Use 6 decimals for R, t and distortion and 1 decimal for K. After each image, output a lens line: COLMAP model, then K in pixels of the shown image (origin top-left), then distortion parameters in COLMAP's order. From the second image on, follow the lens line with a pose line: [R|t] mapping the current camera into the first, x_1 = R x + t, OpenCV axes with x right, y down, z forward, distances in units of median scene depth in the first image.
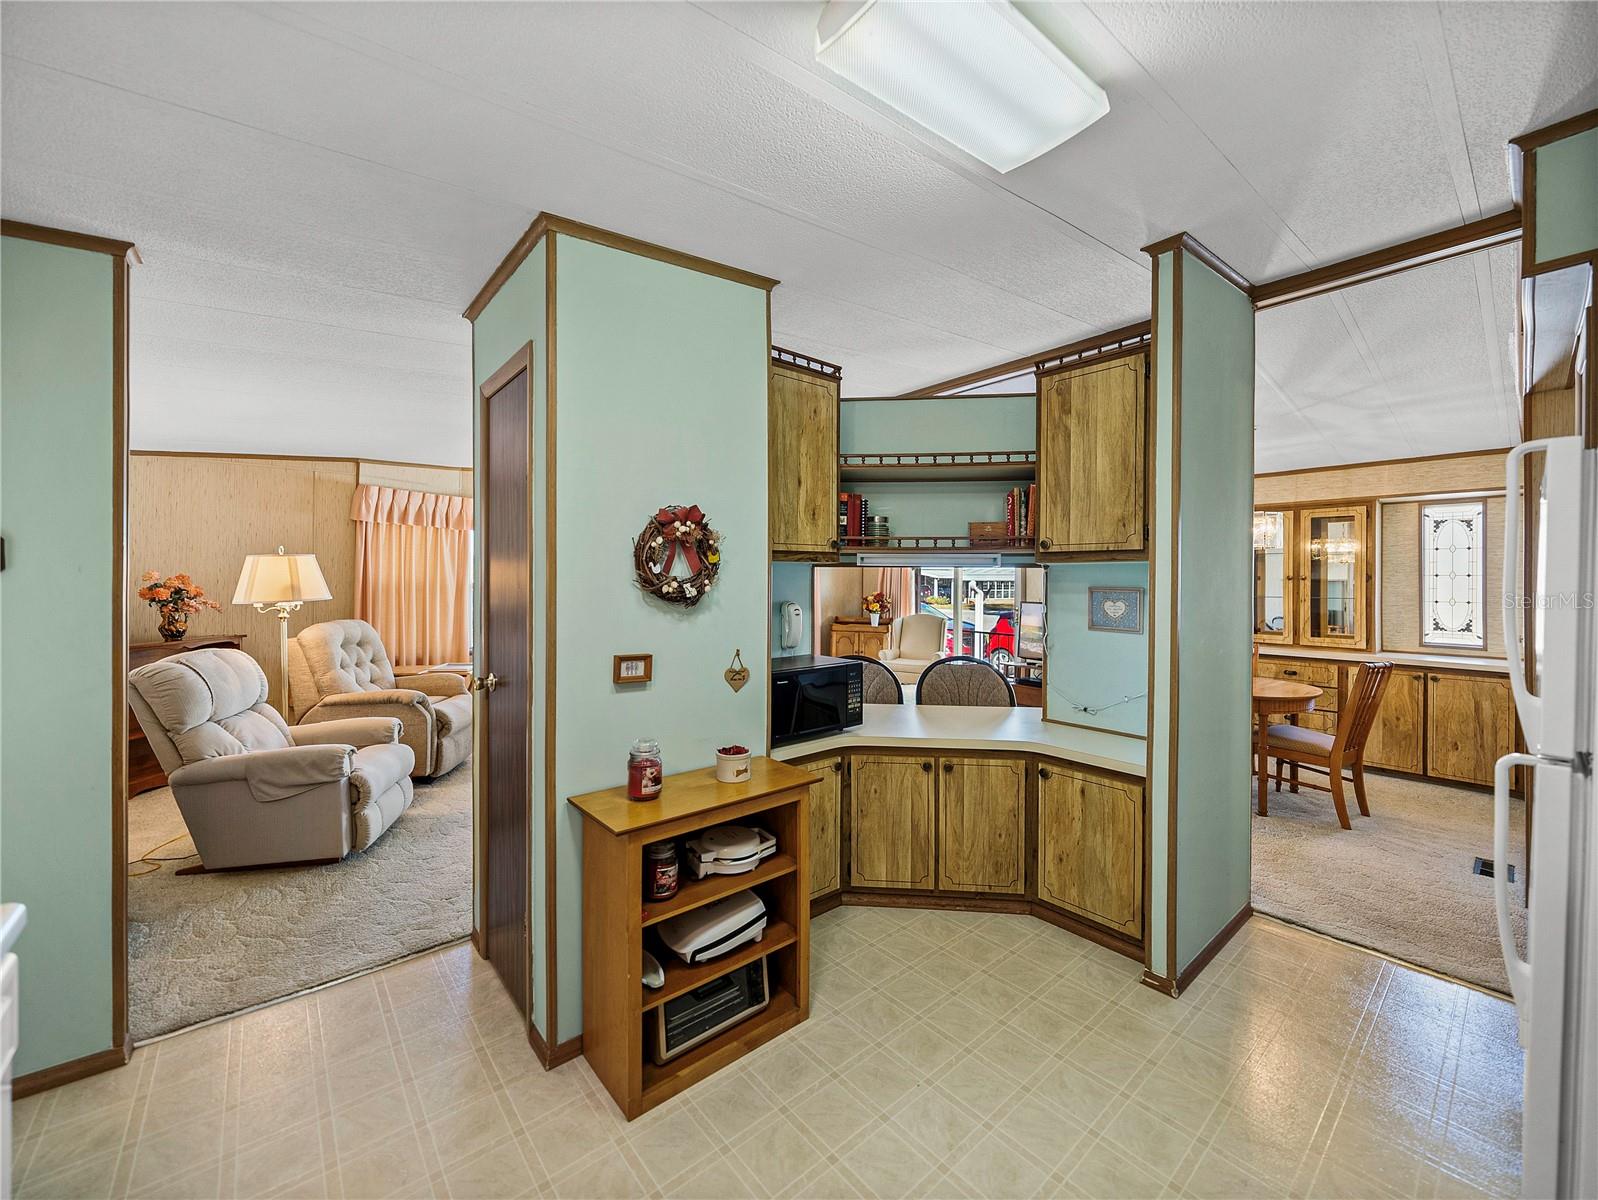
lens RADIAL K [[614.6, 0, 771.5], [0, 614.6, 579.6], [0, 0, 1]] dist [0.000894, 0.000020]
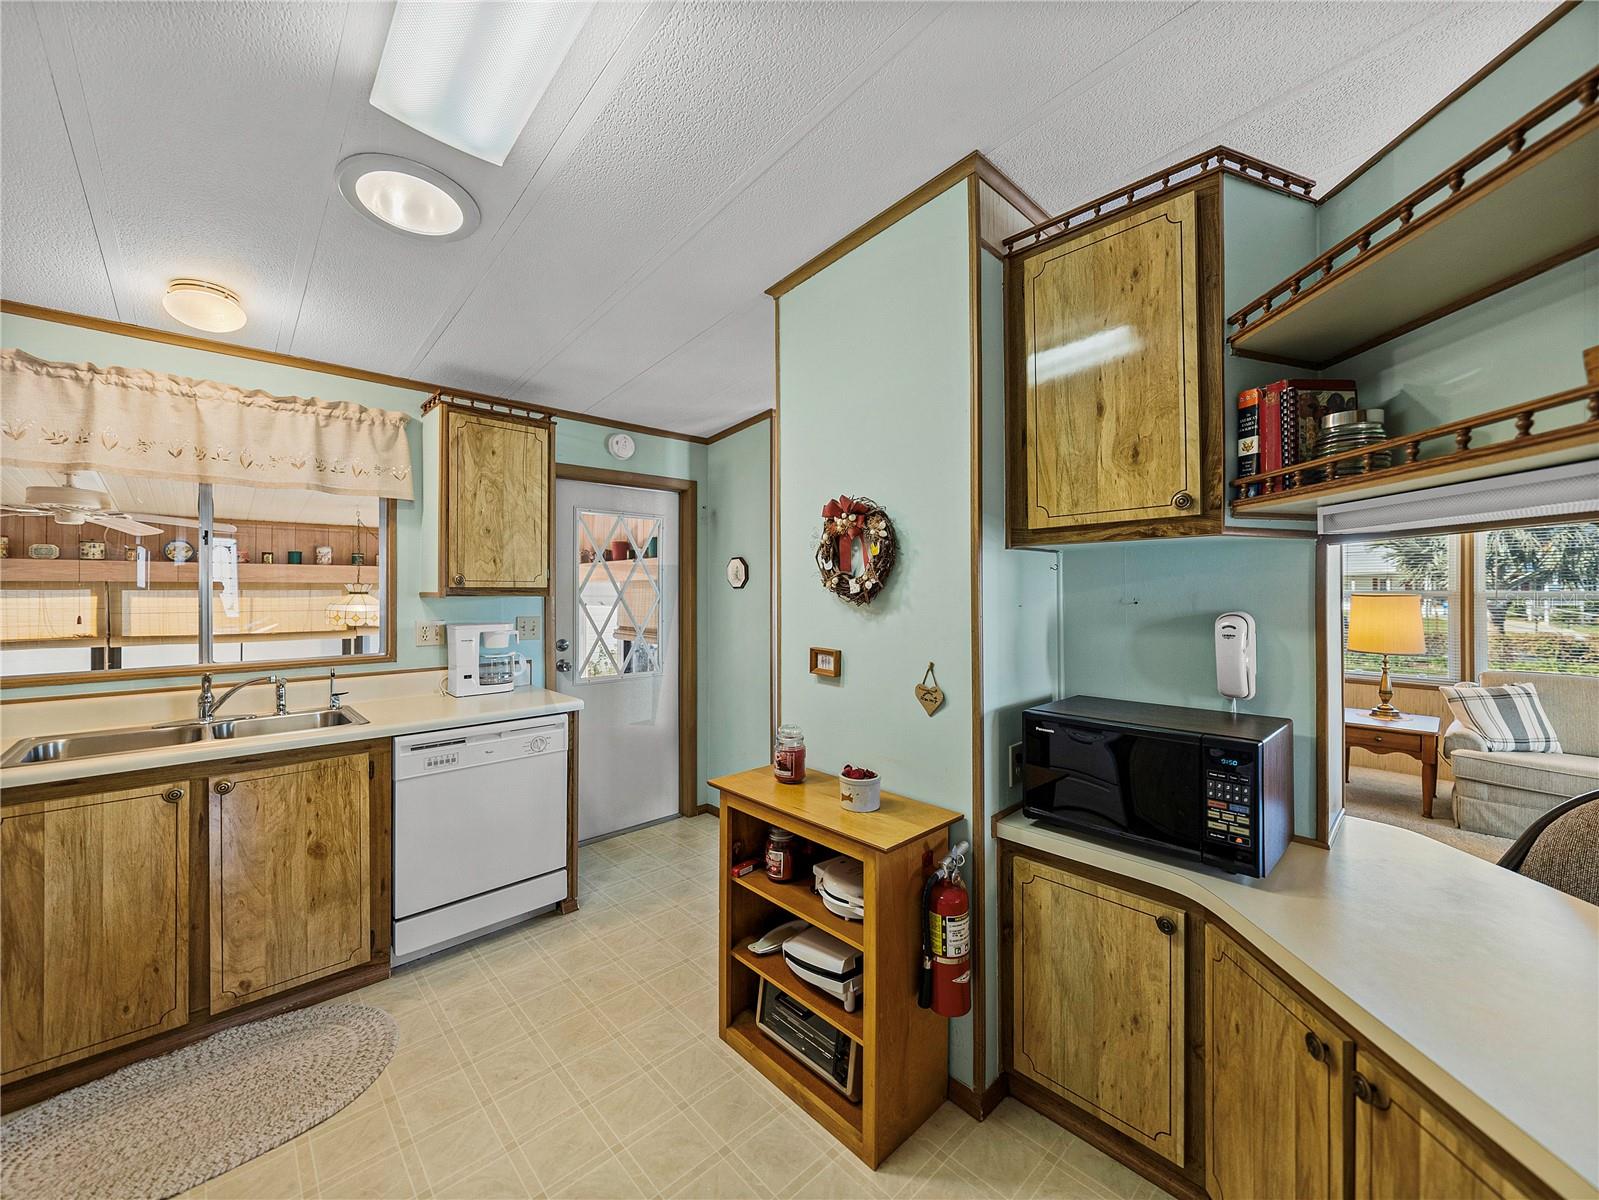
lens RADIAL K [[626.9, 0, 823.8], [0, 626.9, 585.3], [0, 0, 1]] dist [-0.007450, -0.000152]
pose [[0.100372, -0.013898, -0.994853, 0.388539], [0.000565, 0.999903, -0.013911, 0.013897], [0.994950, 0.000834, 0.100370, 0.416624]]
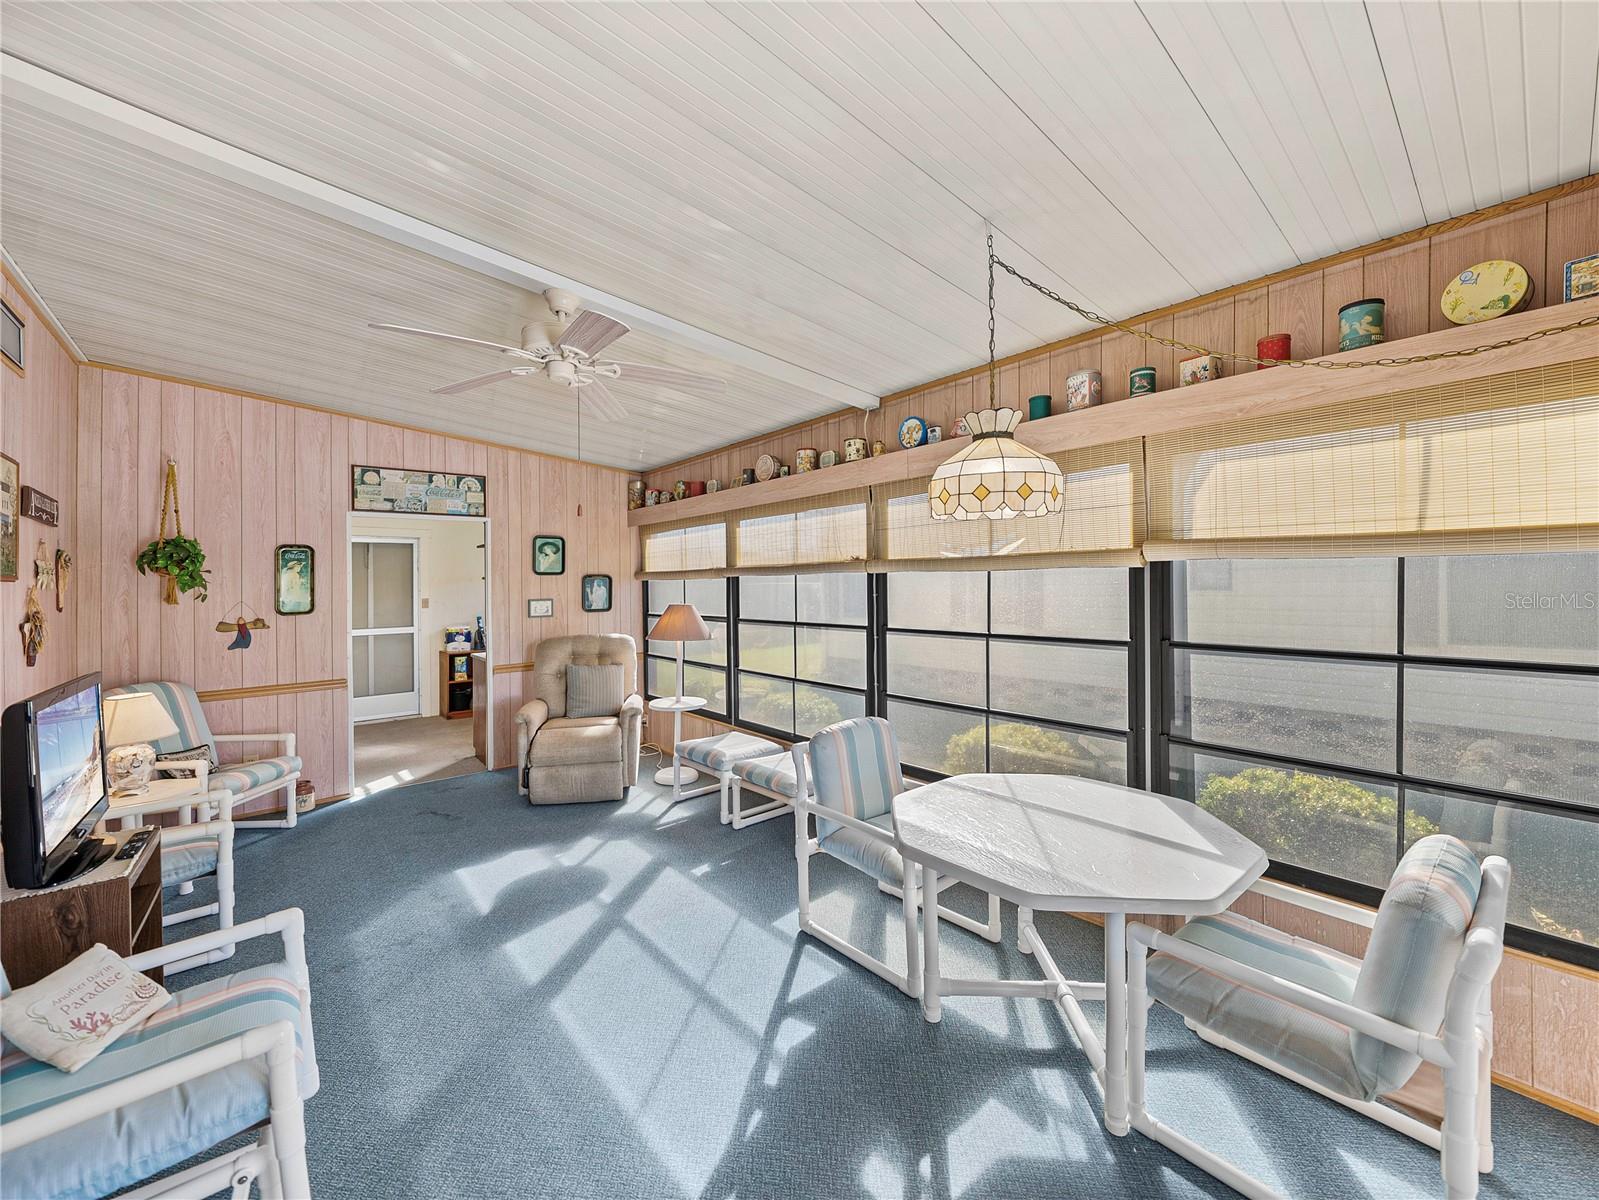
lens RADIAL K [[642.9, 0, 800.6], [0, 642.9, 578.5], [0, 0, 1]] dist [0.000674, -0.000131]
pose [[-0.999476, 0.018925, -0.026256, -0.620789], [0.019051, 0.999808, -0.004565, 0.107664], [0.026165, -0.005063, -0.999645, 0.162376]]
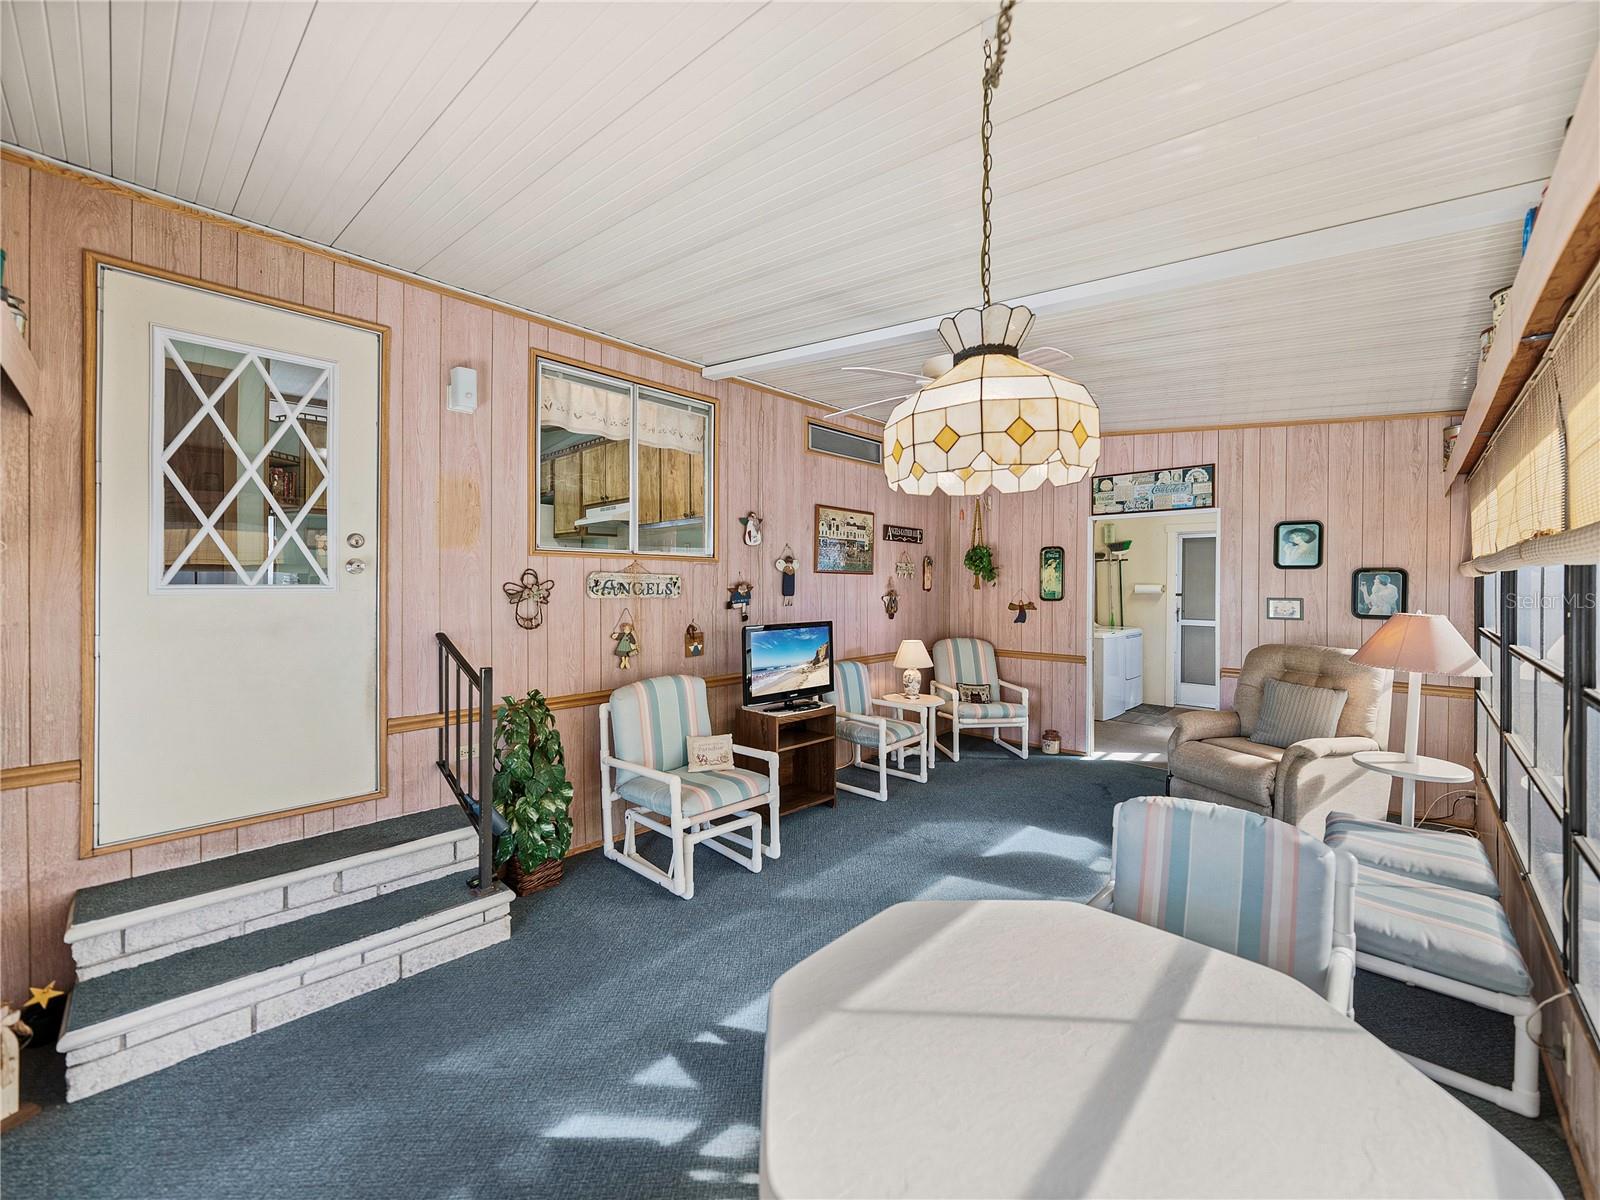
lens RADIAL K [[636.1, 0, 807.4], [0, 636.1, 574.8], [0, 0, 1]] dist [-0.000848, -0.000393]
pose [[-0.143828, 0.013775, 0.989507, -1.036015], [-0.000941, 0.999901, -0.014056, 0.110181], [-0.989602, -0.002952, -0.143801, -0.169882]]
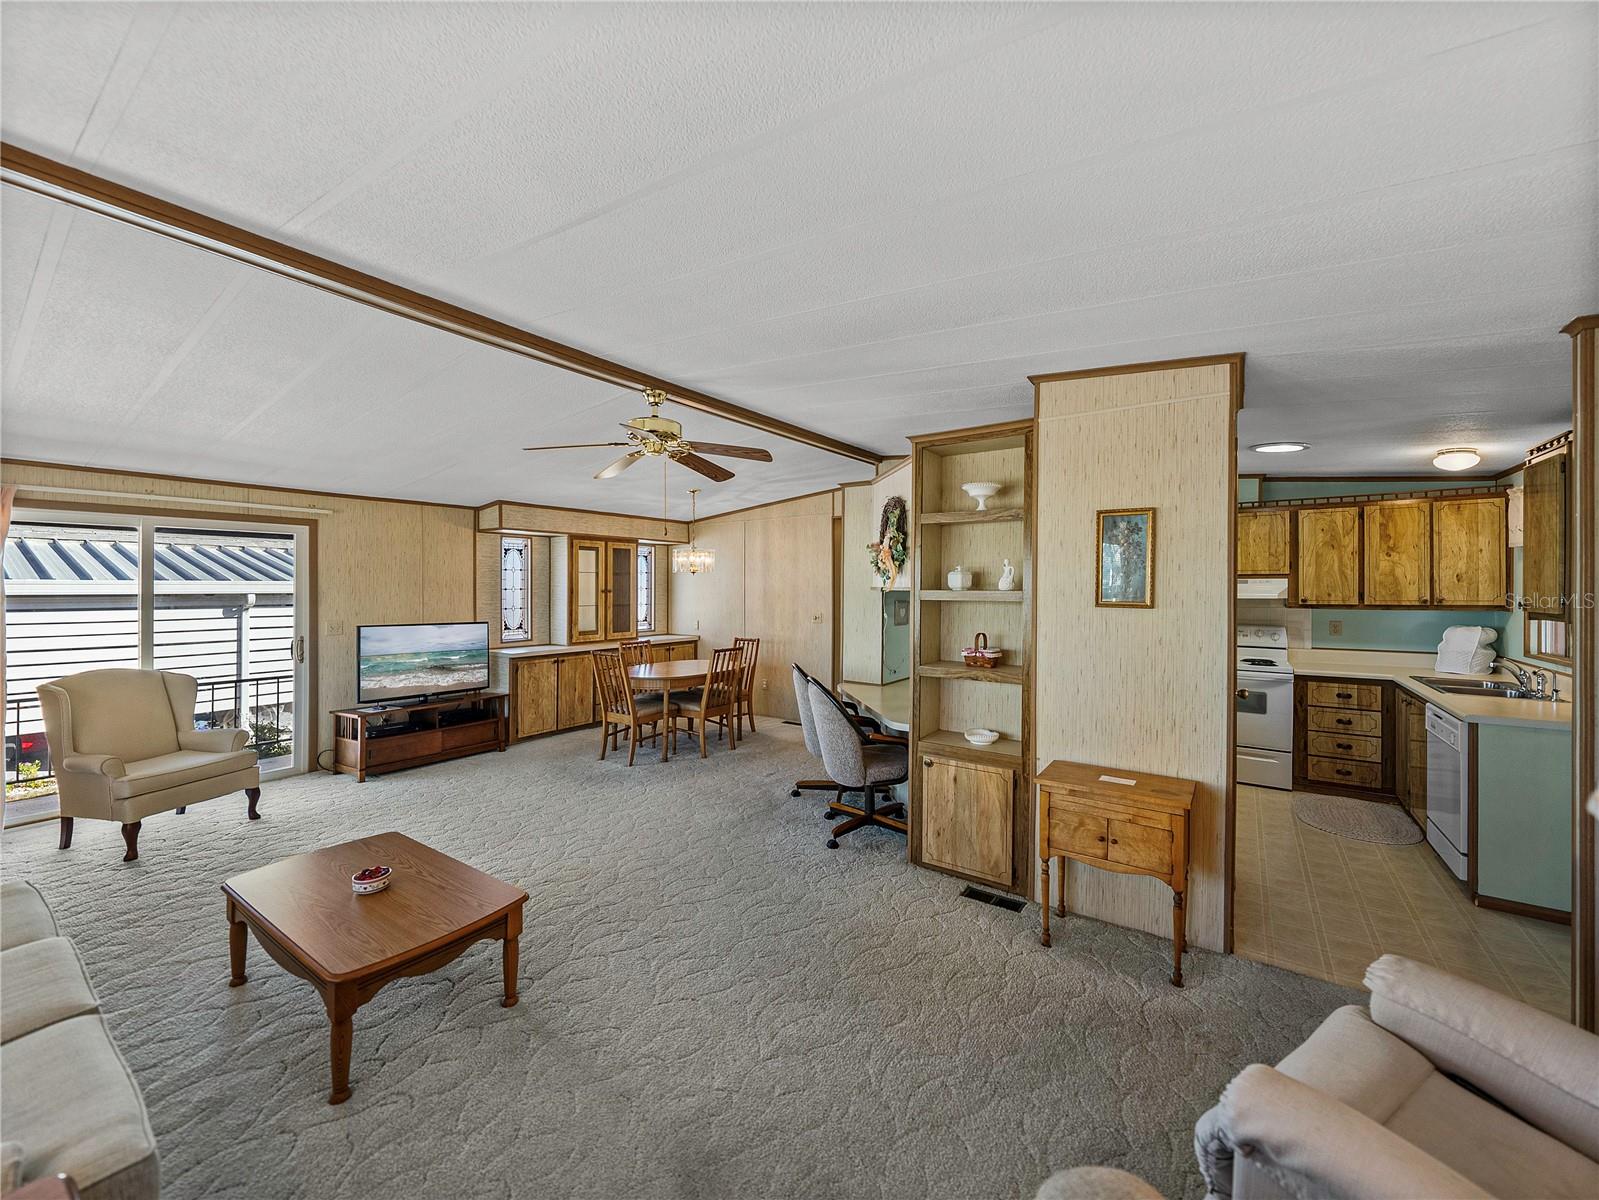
lens RADIAL K [[632.1, 0, 797.7], [0, 632.1, 587.3], [0, 0, 1]] dist [0.000093, -0.000302]
pose [[-0.272514, -0.006957, 0.962127, -0.713868], [-0.001134, 0.999975, 0.006910, -0.024175], [-0.962151, 0.000792, -0.272516, 1.136523]]
